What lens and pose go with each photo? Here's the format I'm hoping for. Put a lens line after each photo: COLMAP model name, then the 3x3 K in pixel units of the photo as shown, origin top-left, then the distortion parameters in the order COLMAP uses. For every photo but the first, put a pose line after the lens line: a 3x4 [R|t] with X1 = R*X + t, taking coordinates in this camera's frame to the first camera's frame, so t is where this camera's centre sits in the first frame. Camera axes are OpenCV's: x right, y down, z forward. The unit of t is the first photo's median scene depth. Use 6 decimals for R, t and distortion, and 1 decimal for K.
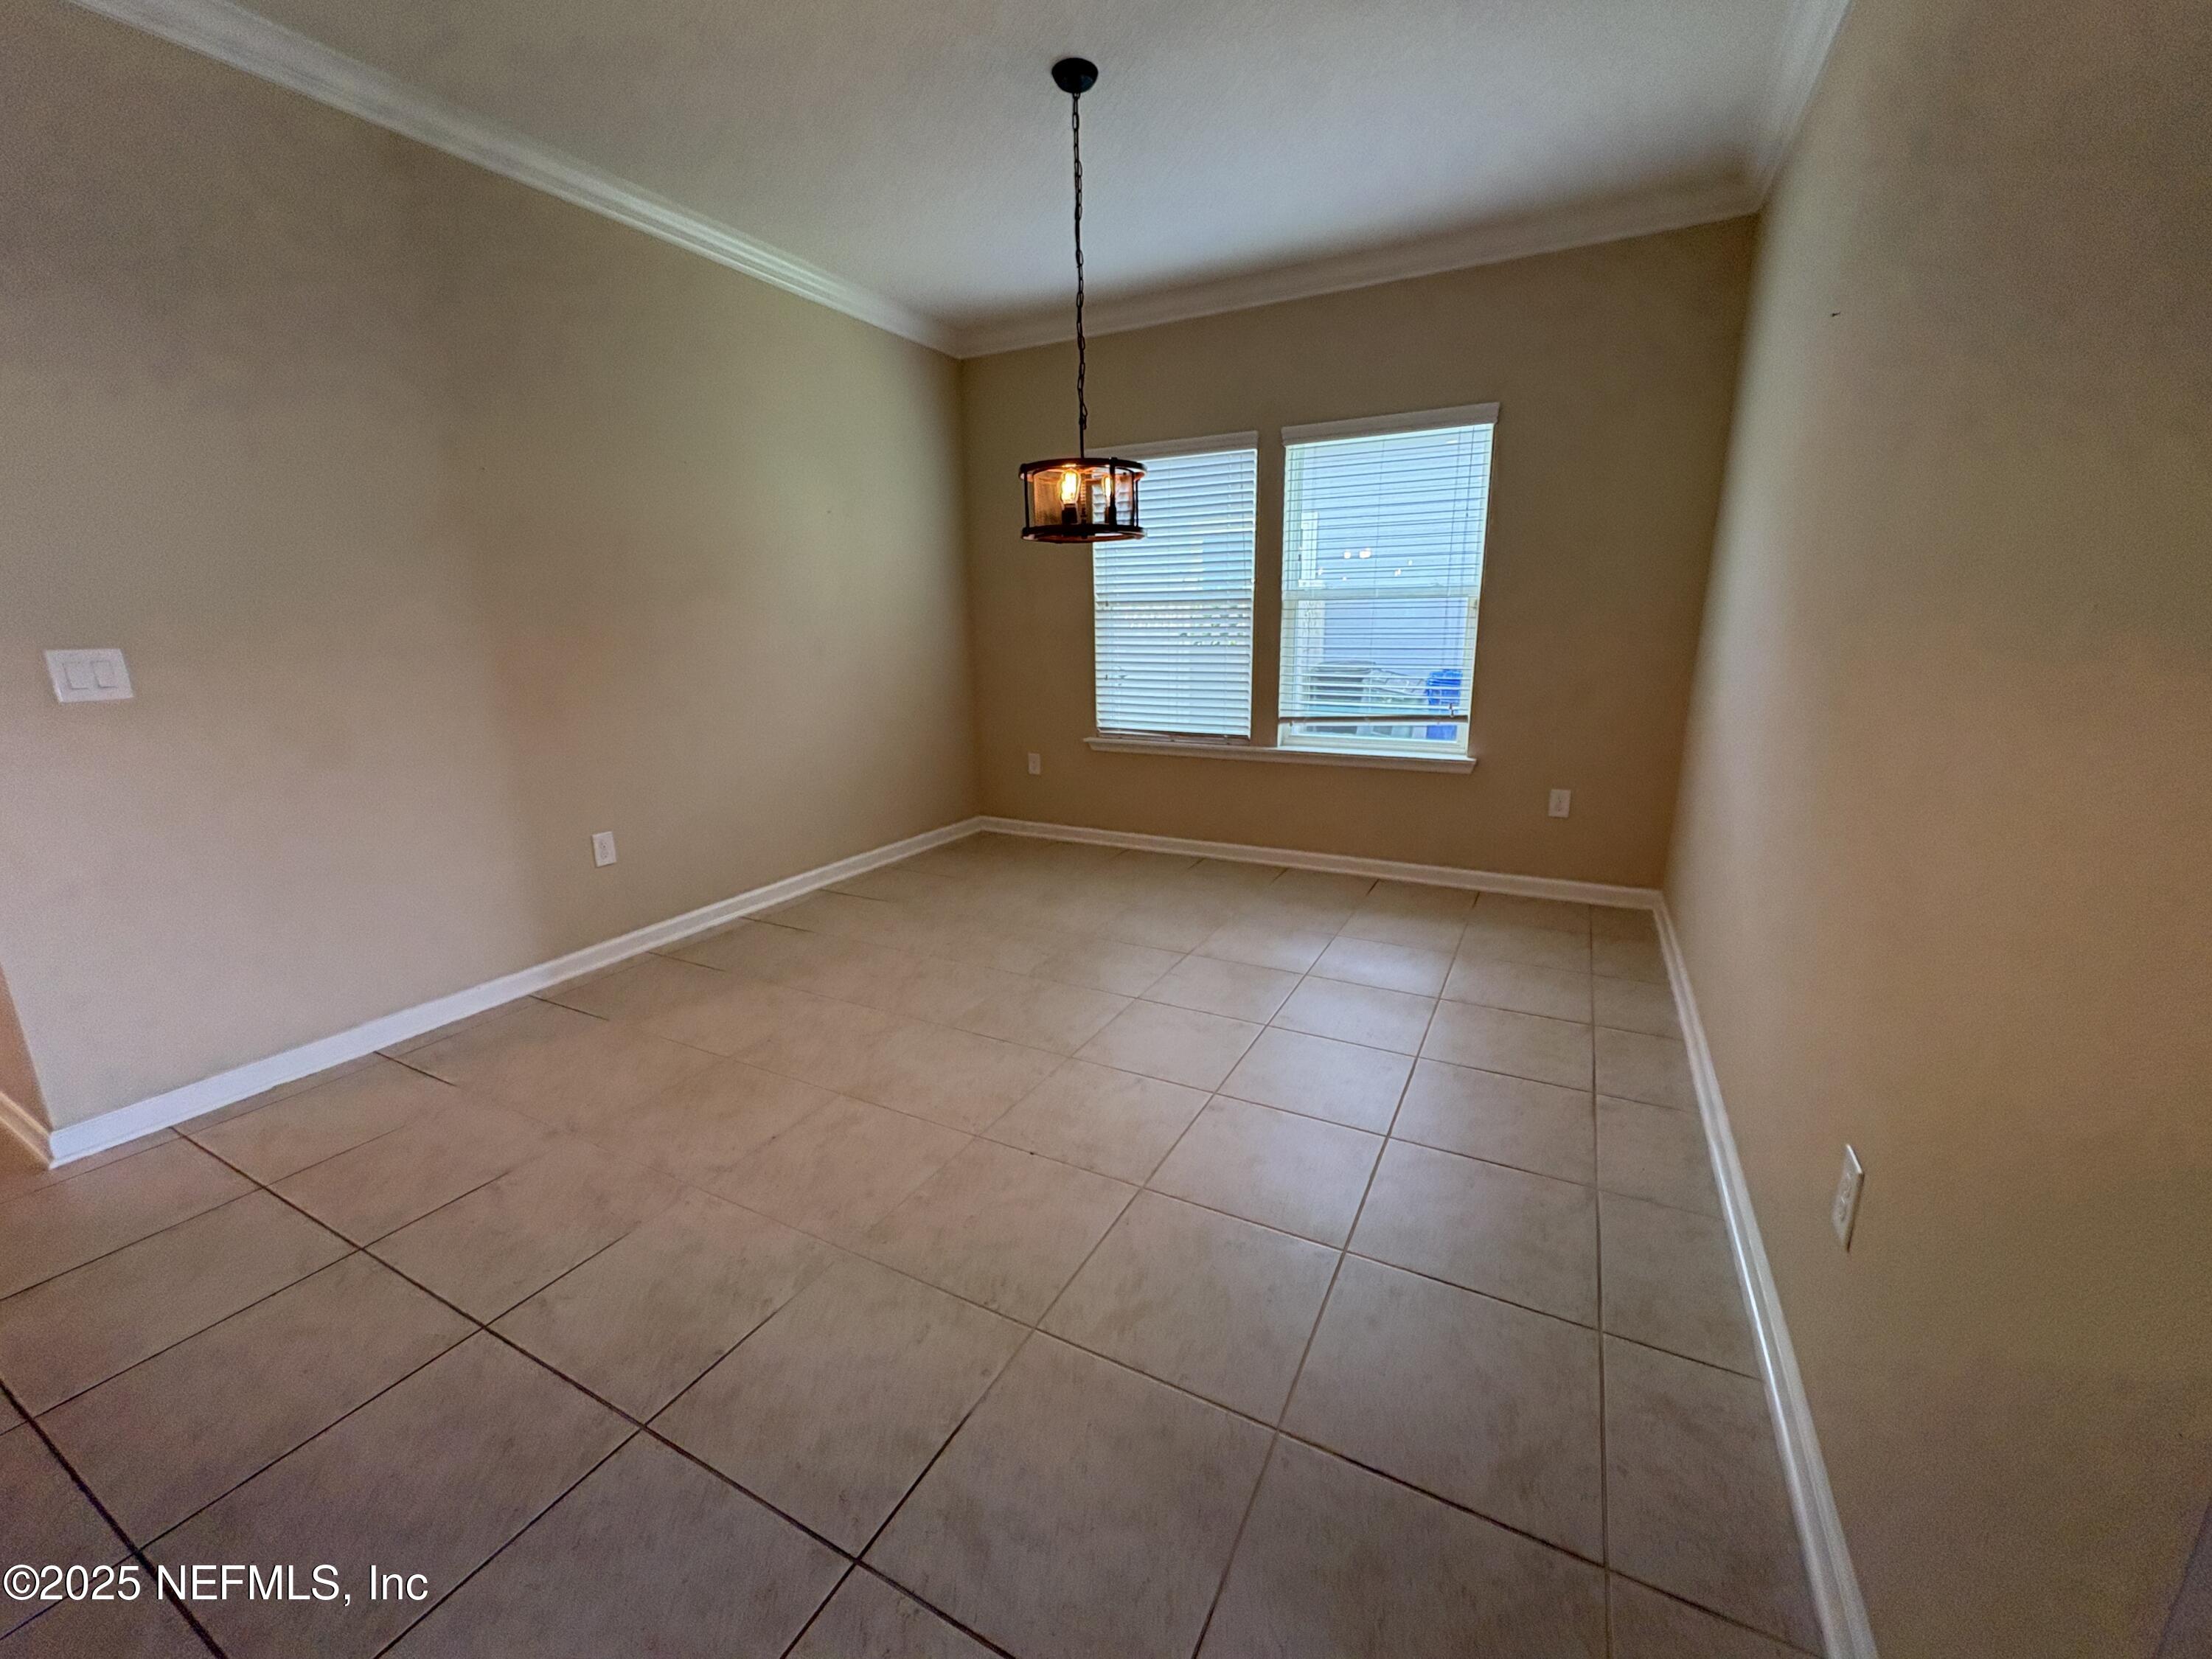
lens RADIAL K [[881.0, 0, 1106.0], [0, 881.0, 829.5], [0, 0, 1]] dist [-0.000889, -0.000162]
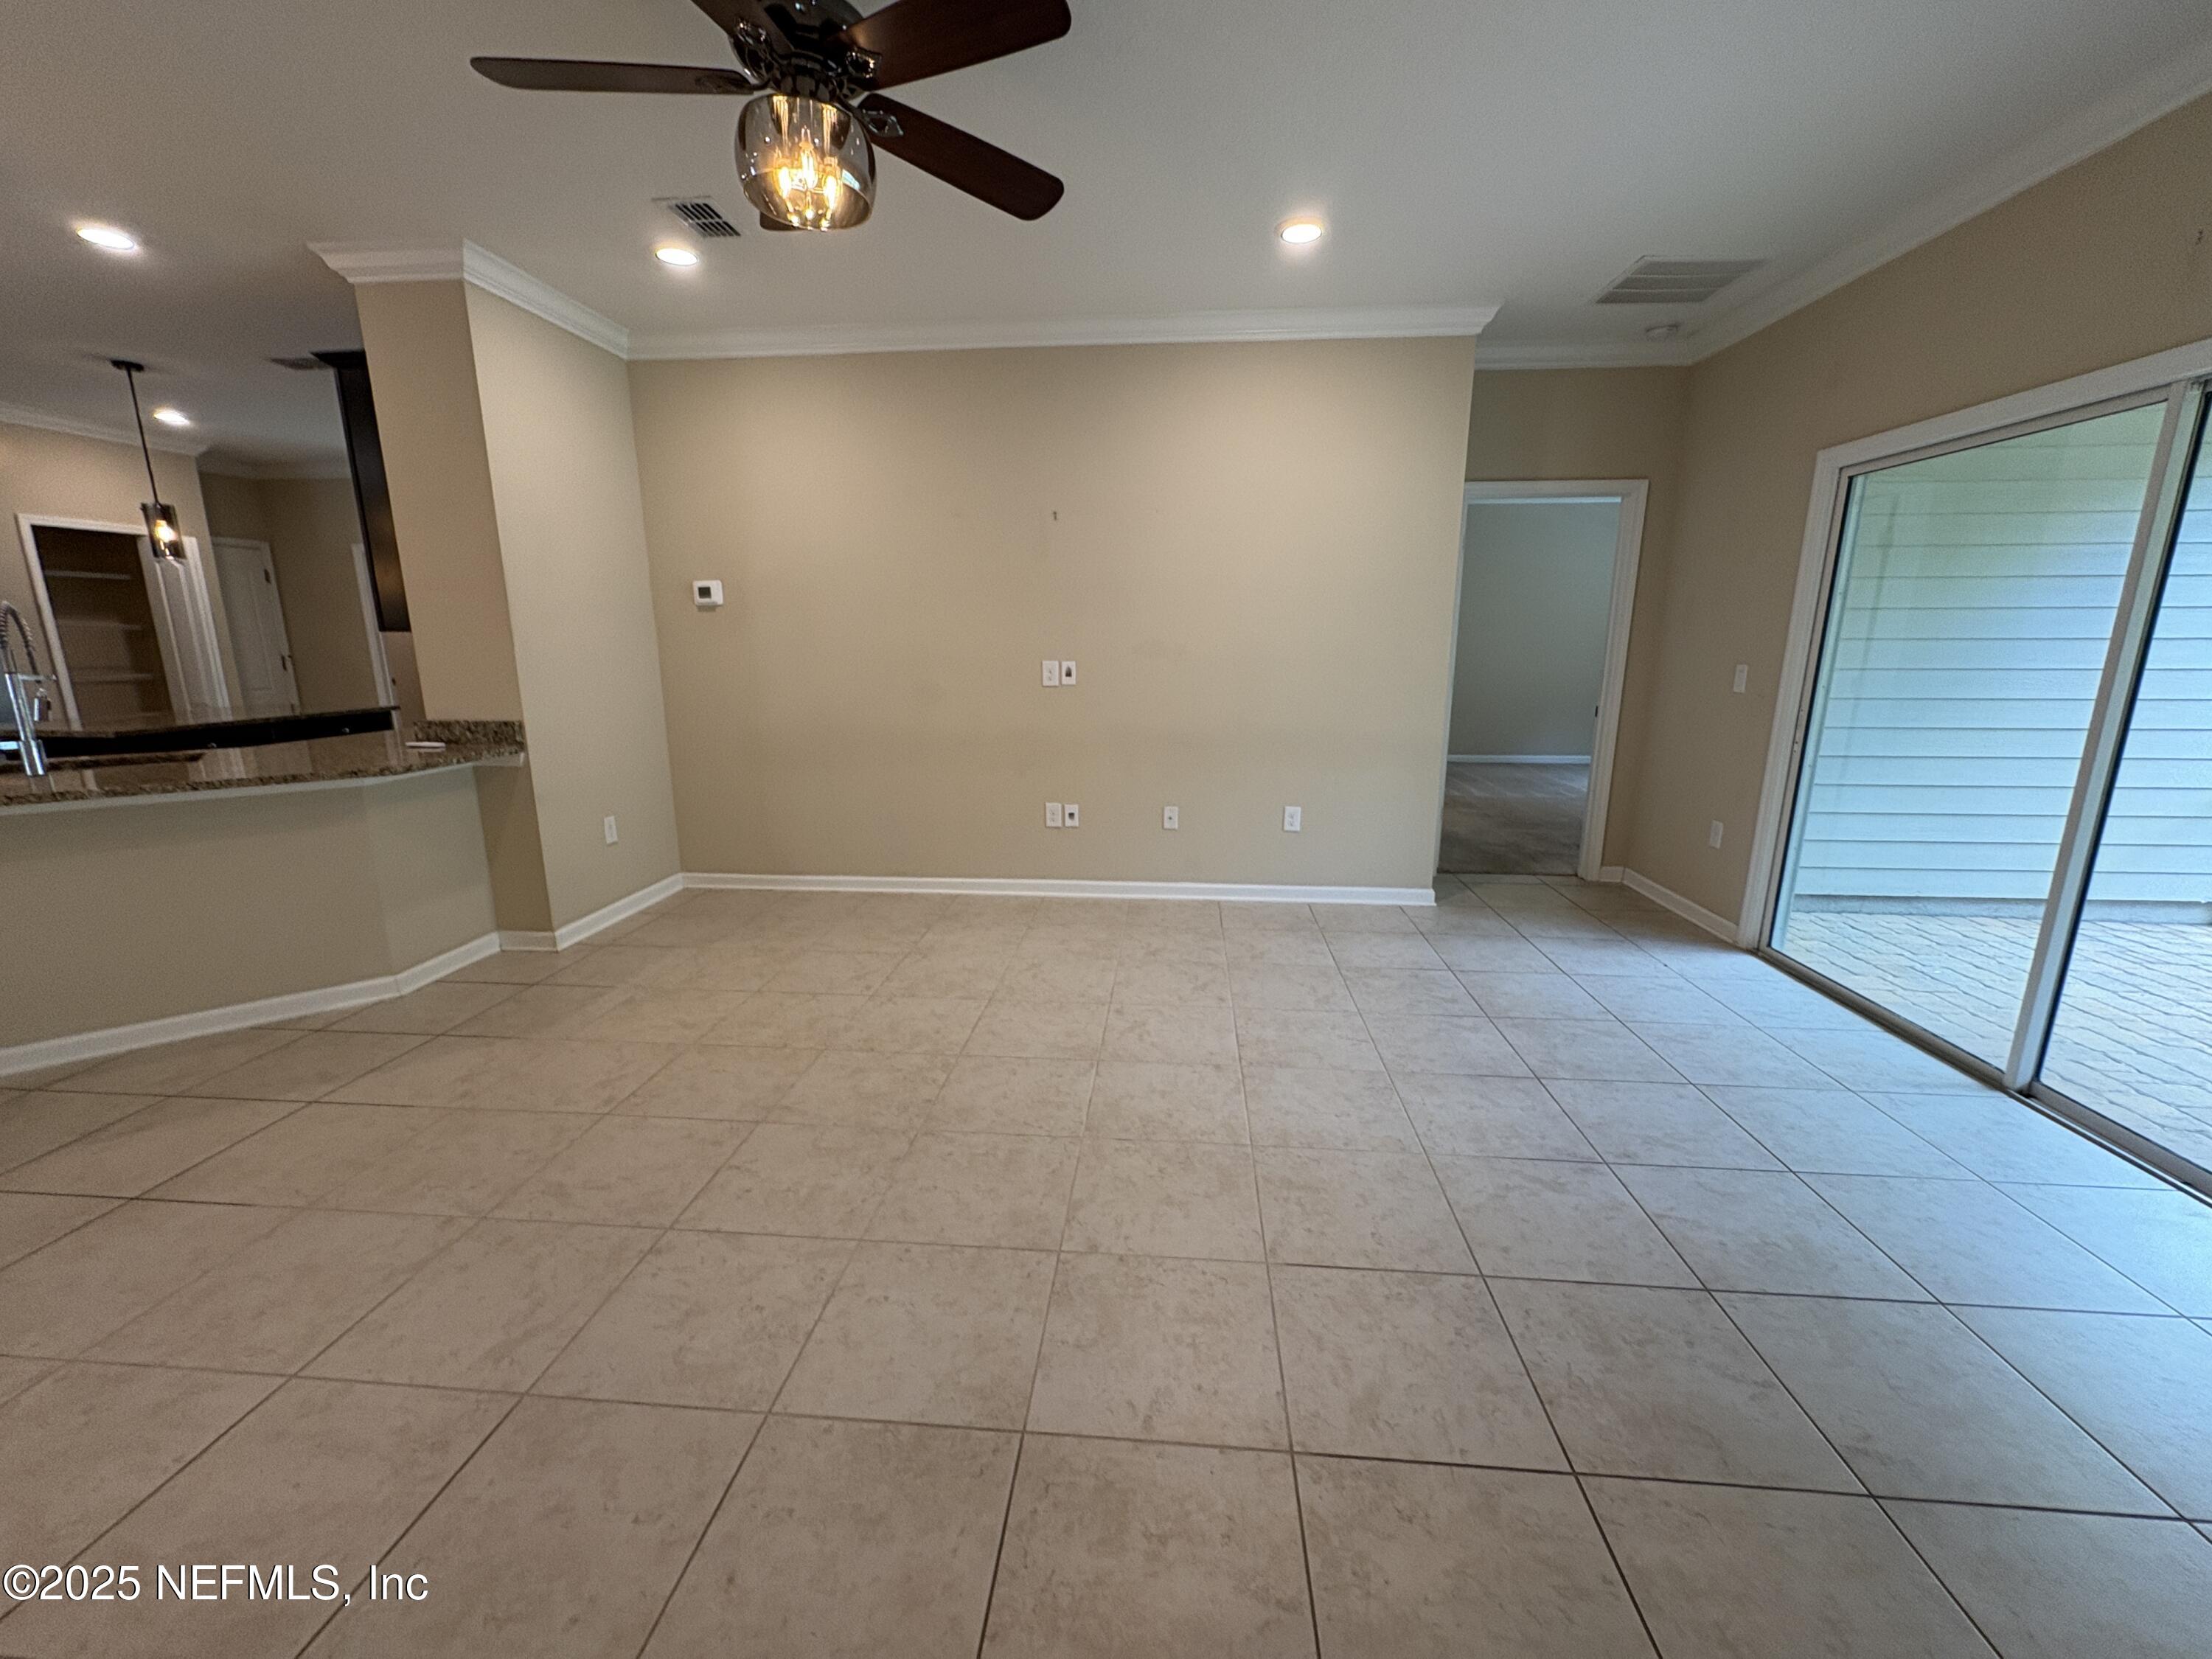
lens RADIAL K [[881.0, 0, 1106.0], [0, 881.0, 829.5], [0, 0, 1]] dist [-0.000889, -0.000162]
pose [[0.929675, -0.067420, 0.362159, -0.284247], [0.080378, 0.996547, -0.020816, -0.029680], [-0.359505, 0.048461, 0.931884, 0.111950]]
